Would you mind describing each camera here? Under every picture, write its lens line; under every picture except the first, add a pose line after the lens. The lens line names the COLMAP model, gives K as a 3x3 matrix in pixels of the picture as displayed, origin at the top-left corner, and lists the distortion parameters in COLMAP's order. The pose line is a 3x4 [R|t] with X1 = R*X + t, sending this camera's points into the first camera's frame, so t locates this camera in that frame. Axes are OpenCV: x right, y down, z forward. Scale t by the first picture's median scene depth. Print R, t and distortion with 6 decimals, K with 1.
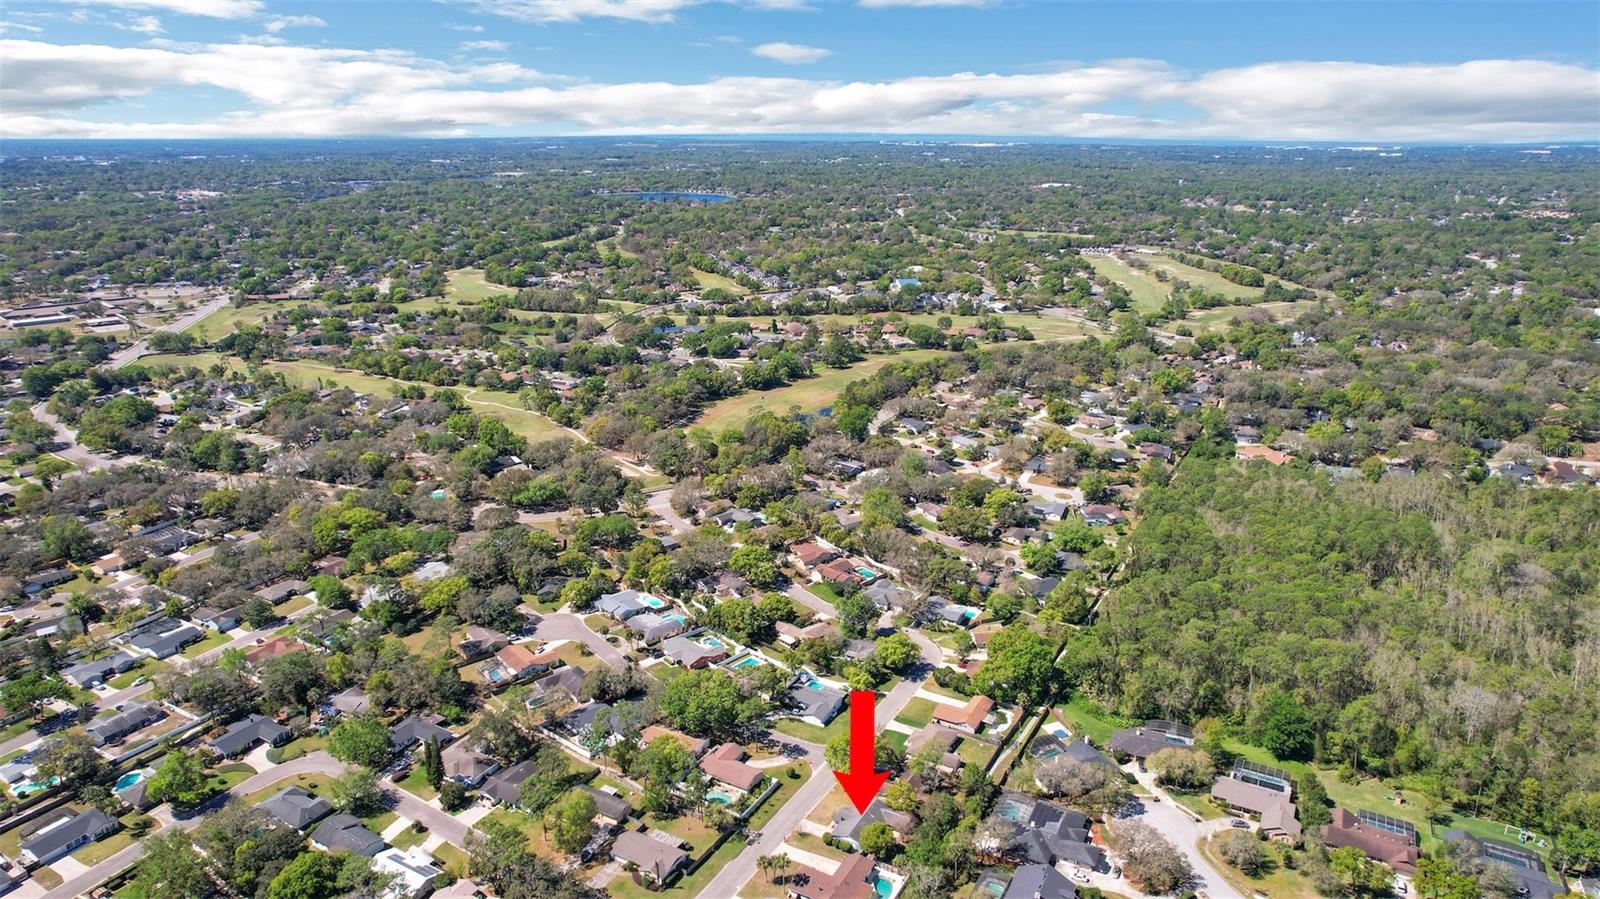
lens RADIAL K [[1042.4, 0, 800.0], [0, 1042.4, 449.5], [0, 0, 1]] dist [-0.077678, 0.075115]
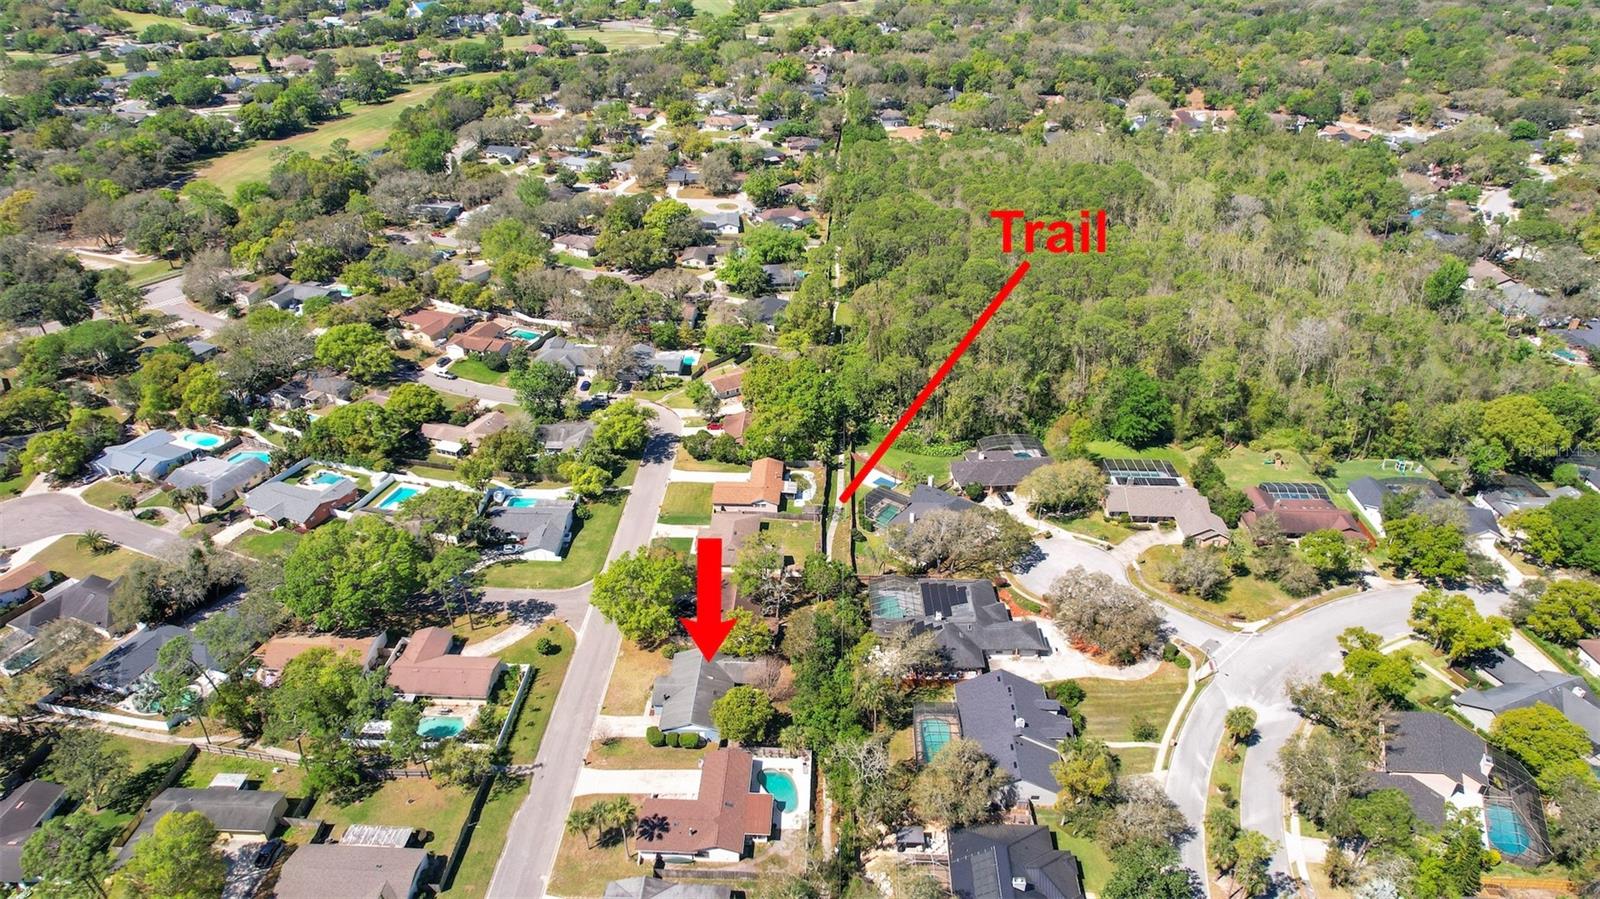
lens RADIAL K [[1042.4, 0, 800.0], [0, 1042.4, 449.5], [0, 0, 1]] dist [-0.077678, 0.075115]
pose [[0.892332, -0.225934, 0.390766, -0.066084], [0.141399, 0.962057, 0.233353, 0.061989], [-0.428661, -0.152974, 0.890420, 0.317625]]
